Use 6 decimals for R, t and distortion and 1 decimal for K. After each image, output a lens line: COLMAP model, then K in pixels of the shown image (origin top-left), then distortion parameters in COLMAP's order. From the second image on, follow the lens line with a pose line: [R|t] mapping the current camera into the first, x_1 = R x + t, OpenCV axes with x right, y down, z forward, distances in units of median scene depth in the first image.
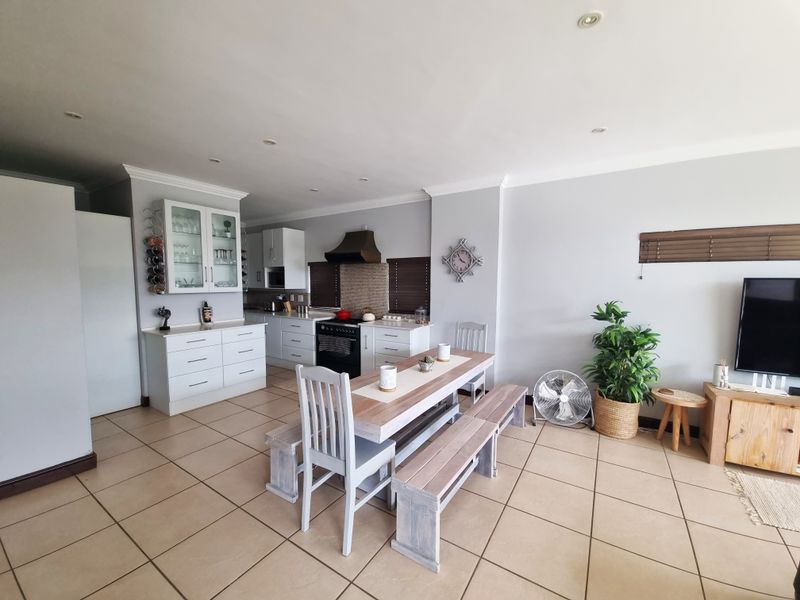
lens RADIAL K [[323.8, 0, 401.8], [0, 323.8, 307.9], [0, 0, 1]] dist [-0.001192, -0.000434]
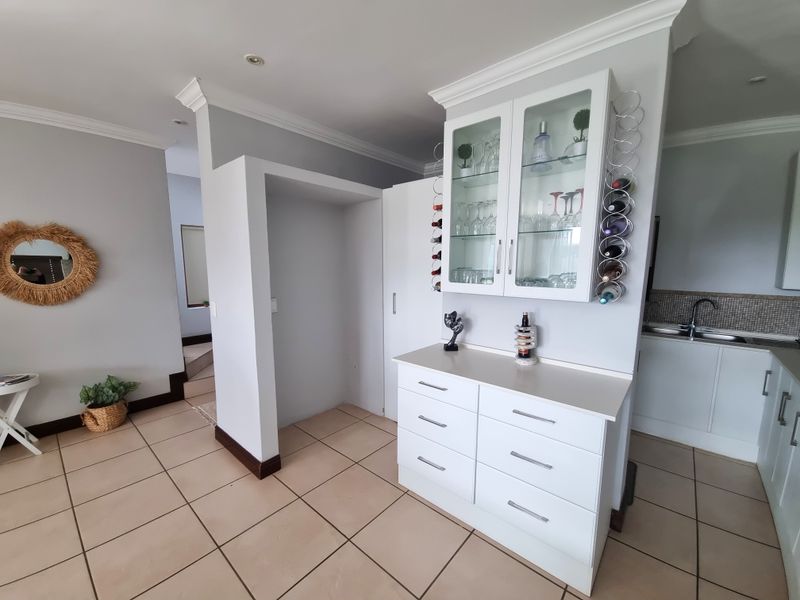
lens RADIAL K [[323.8, 0, 401.8], [0, 323.8, 307.9], [0, 0, 1]] dist [-0.001192, -0.000434]
pose [[-0.138390, 0.133907, -0.981283, -0.102968], [-0.090649, 0.984945, 0.147191, -0.075007], [0.986220, 0.109322, -0.124168, 0.793578]]
